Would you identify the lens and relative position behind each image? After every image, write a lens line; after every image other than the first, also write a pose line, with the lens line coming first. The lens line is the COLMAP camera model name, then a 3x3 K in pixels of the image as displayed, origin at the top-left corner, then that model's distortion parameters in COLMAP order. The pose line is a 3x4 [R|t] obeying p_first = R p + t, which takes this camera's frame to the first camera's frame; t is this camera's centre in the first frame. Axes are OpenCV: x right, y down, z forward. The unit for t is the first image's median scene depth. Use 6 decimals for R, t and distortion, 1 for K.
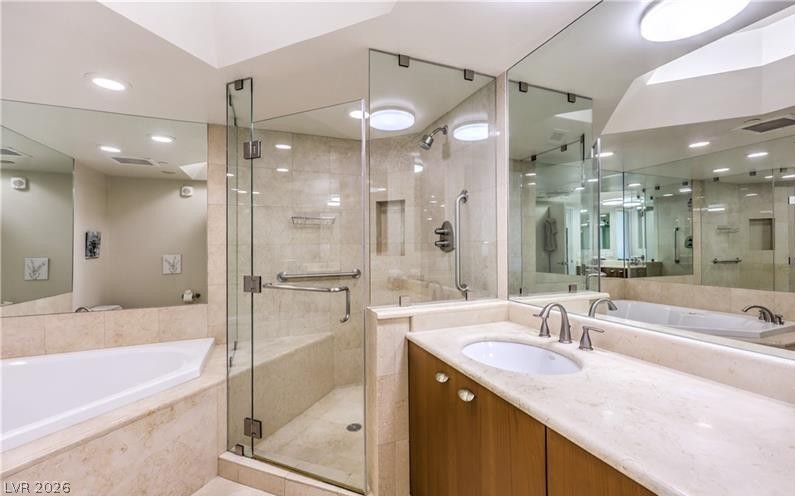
lens RADIAL K [[331.8, 0, 404.0], [0, 331.8, 239.8], [0, 0, 1]] dist [-0.001425, 0.000079]
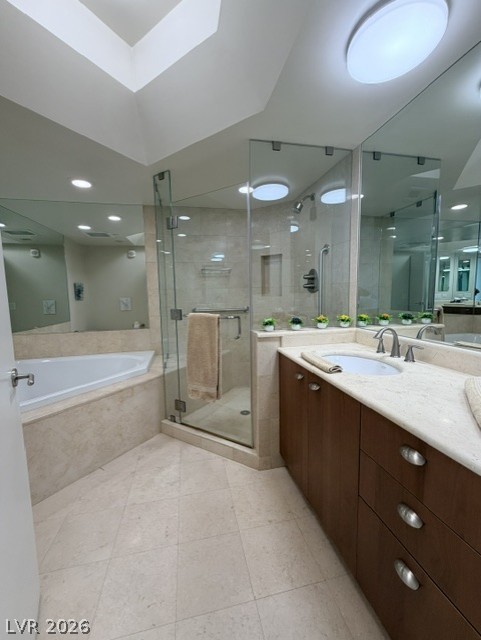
lens RADIAL K [[255.1, 0, 240.2], [0, 255.1, 314.6], [0, 0, 1]] dist [0.000814, 0.000352]
pose [[0.982895, 0.005047, -0.184096, 0.036740], [0.014846, 0.994200, 0.106516, 0.012166], [0.183566, -0.107427, 0.977120, -0.067517]]
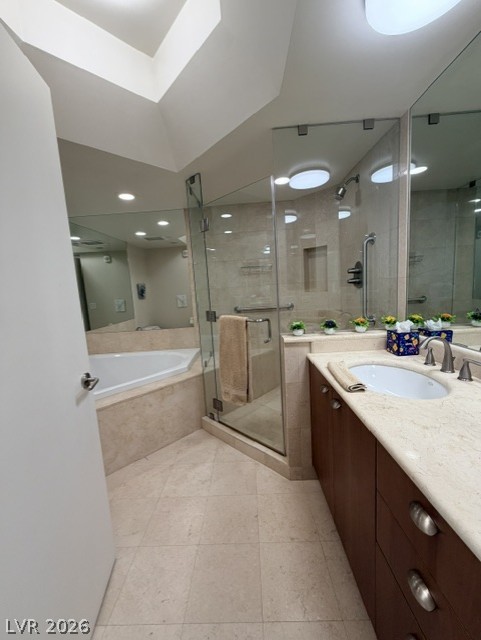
lens RADIAL K [[255.1, 0, 240.2], [0, 255.1, 314.6], [0, 0, 1]] dist [0.000814, 0.000352]
pose [[0.911397, -0.002126, -0.411524, 0.131847], [0.062665, 0.989042, 0.133675, -0.019966], [0.406730, -0.147619, 0.901543, -0.004703]]
